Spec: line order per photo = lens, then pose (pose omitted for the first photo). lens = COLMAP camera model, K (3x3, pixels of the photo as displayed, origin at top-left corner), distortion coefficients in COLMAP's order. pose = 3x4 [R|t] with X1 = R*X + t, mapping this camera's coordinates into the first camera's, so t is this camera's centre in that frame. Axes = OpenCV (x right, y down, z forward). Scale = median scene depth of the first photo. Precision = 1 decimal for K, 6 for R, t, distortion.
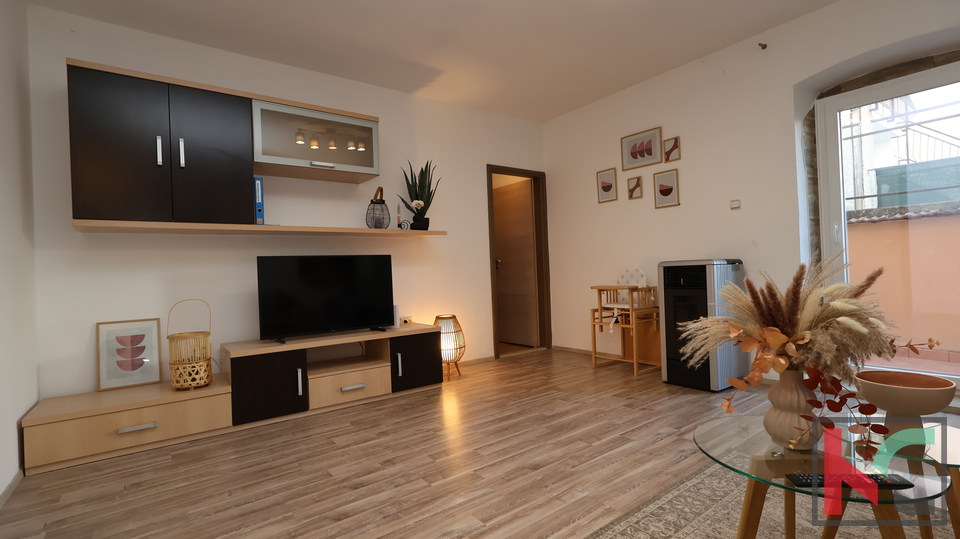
lens RADIAL K [[442.6, 0, 476.1], [0, 442.6, 269.9], [0, 0, 1]] dist [-0.000962, -0.001055]
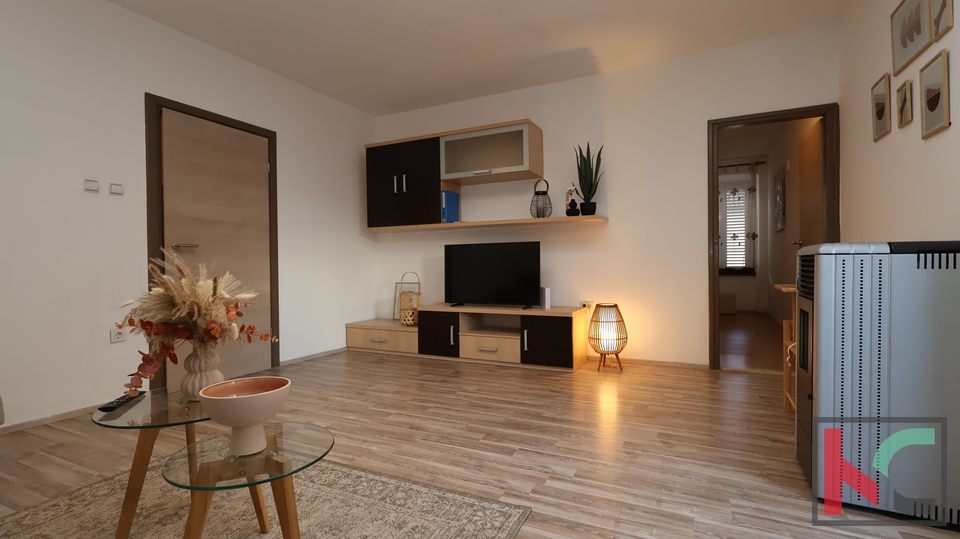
lens RADIAL K [[442.6, 0, 476.0], [0, 442.6, 267.8], [0, 0, 1]] dist [-0.000962, -0.001055]
pose [[0.455090, 0.038059, -0.889632, 0.922959], [-0.002260, 0.999132, 0.041587, -0.017985], [0.890442, -0.016915, 0.454782, 0.467001]]
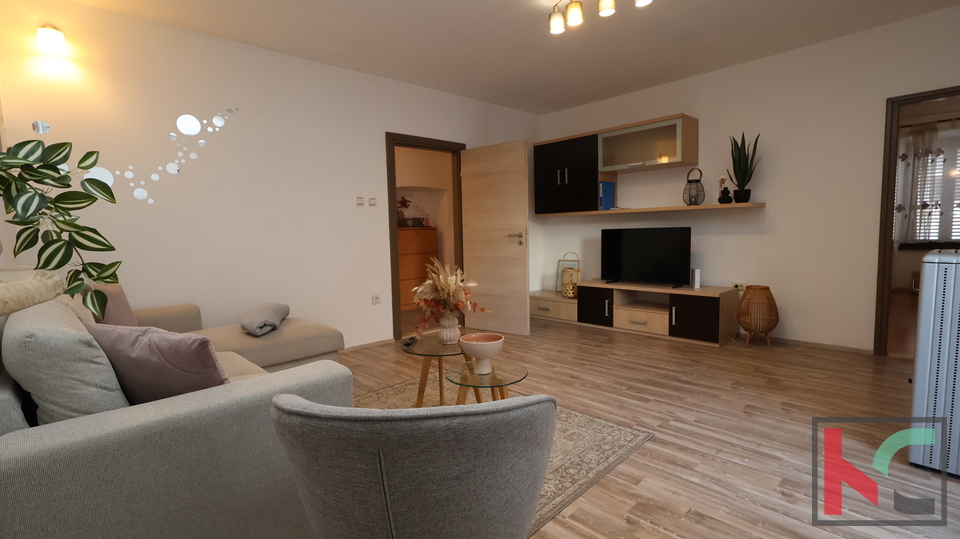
lens RADIAL K [[442.6, 0, 479.8], [0, 442.6, 266.5], [0, 0, 1]] dist [-0.000962, -0.001055]
pose [[0.123064, 0.111177, -0.986152, 1.207385], [0.022277, 0.993145, 0.114746, -0.101538], [0.992149, -0.036090, 0.119743, 0.369862]]
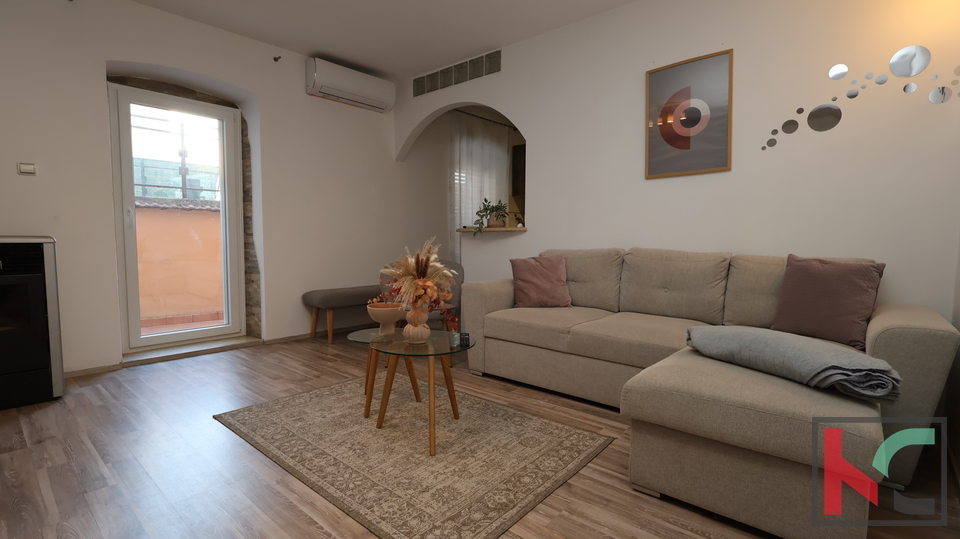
lens RADIAL K [[442.6, 0, 477.3], [0, 442.6, 269.5], [0, 0, 1]] dist [-0.000962, -0.001055]
pose [[-0.212193, -0.024241, 0.976927, -0.475051], [-0.003604, 0.999705, 0.024024, 0.017503], [-0.977221, 0.001577, -0.212218, 0.474610]]
